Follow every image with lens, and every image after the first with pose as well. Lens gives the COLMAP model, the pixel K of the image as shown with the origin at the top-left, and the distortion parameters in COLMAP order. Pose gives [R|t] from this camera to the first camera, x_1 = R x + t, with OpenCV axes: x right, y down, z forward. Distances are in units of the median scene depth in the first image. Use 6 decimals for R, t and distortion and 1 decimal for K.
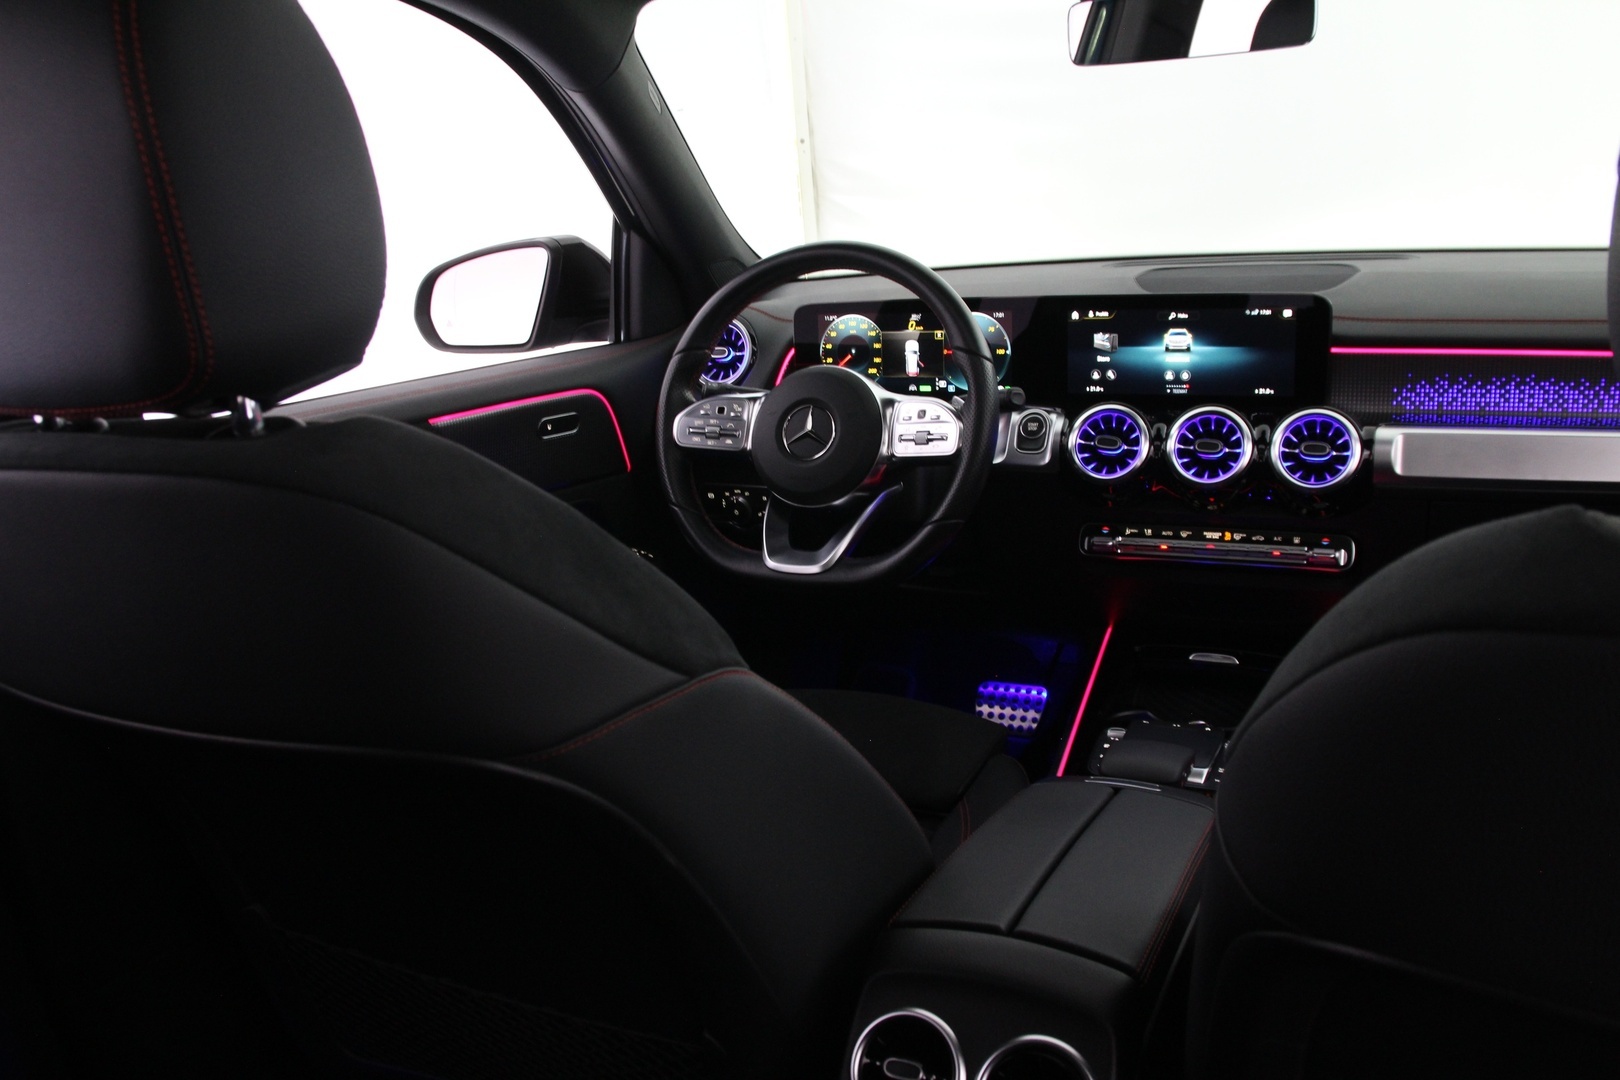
lens RADIAL K [[1283.2, 0, 807.7], [0, 1283.2, 536.6], [0, 0, 1]] dist [-0.105192, 0.064147]
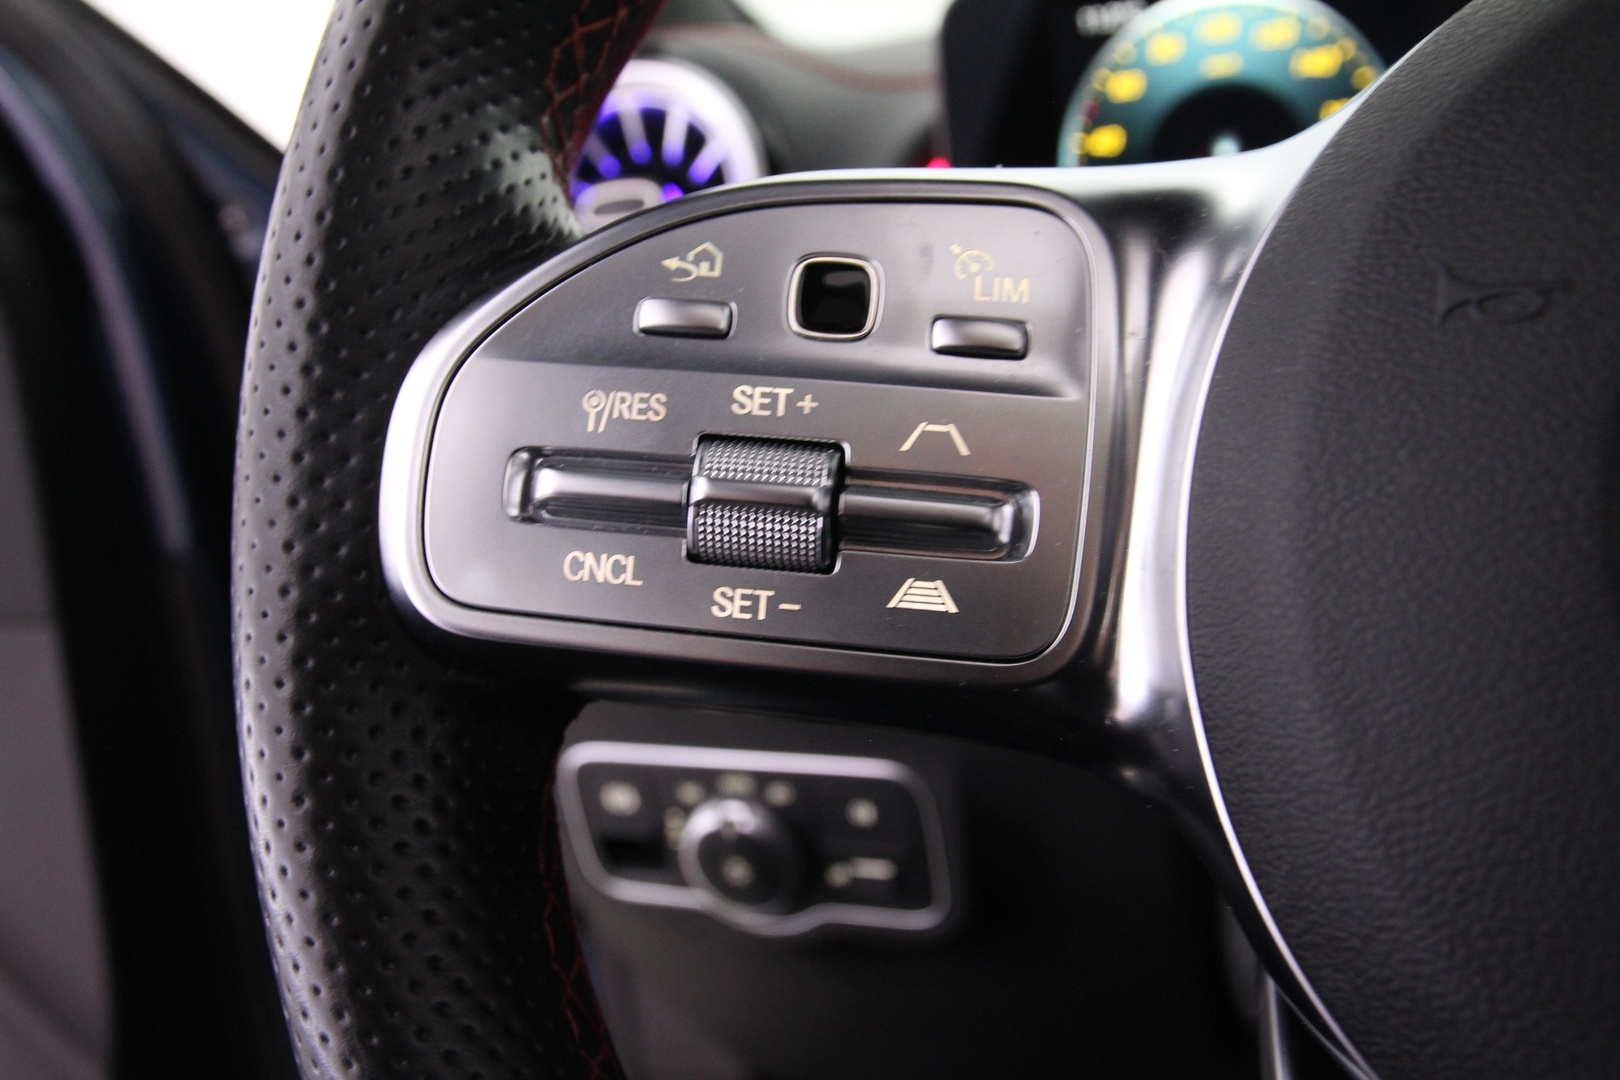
lens RADIAL K [[1076.9, 0, 813.5], [0, 1076.9, 539.5], [0, 0, 1]] dist [-0.002599, -0.000403]
pose [[0.986255, -0.042654, 0.159630, -0.083893], [0.049929, 0.997876, -0.041837, -0.074799], [-0.157506, 0.049232, 0.986290, 0.912508]]
